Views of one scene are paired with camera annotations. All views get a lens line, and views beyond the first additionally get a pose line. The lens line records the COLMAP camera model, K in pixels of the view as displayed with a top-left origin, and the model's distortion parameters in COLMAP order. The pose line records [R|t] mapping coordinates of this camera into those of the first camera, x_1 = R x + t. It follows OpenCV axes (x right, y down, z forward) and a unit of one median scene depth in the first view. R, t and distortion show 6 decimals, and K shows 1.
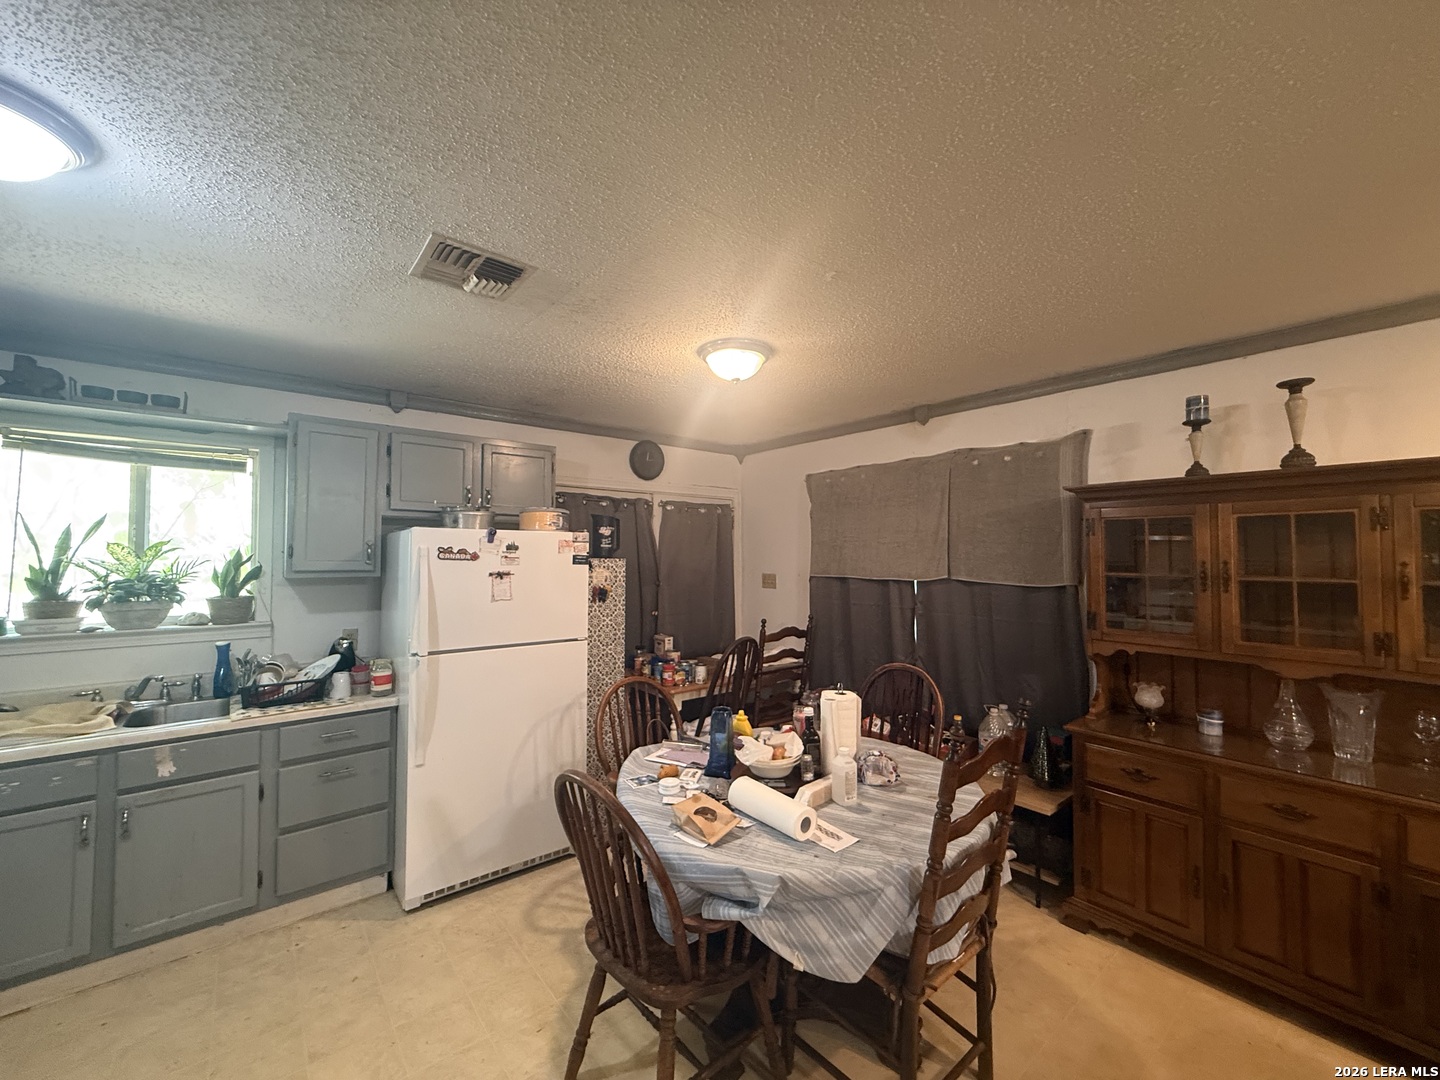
lens RADIAL K [[578.9, 0, 721.2], [0, 578.9, 538.6], [0, 0, 1]] dist [0.004564, -0.000963]
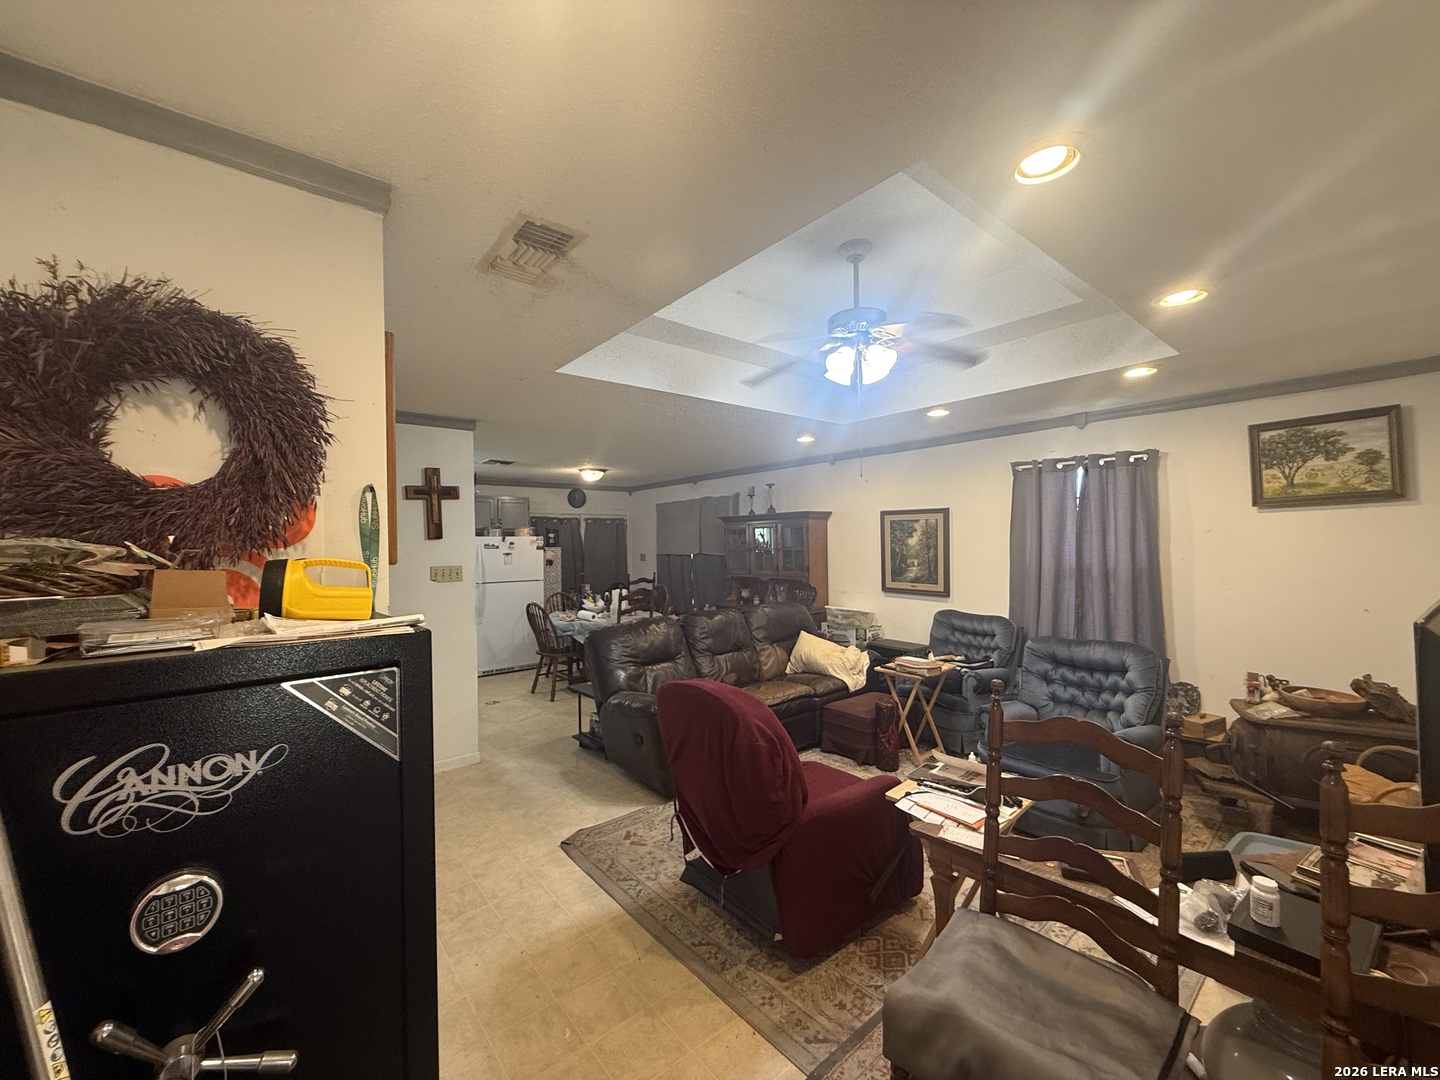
lens RADIAL K [[578.9, 0, 718.9], [0, 578.9, 538.4], [0, 0, 1]] dist [0.004564, -0.000963]
pose [[0.999803, -0.019398, 0.004260, 0.527792], [0.019316, 0.999643, 0.018449, -0.035251], [-0.004616, -0.018363, 0.999821, -1.516840]]
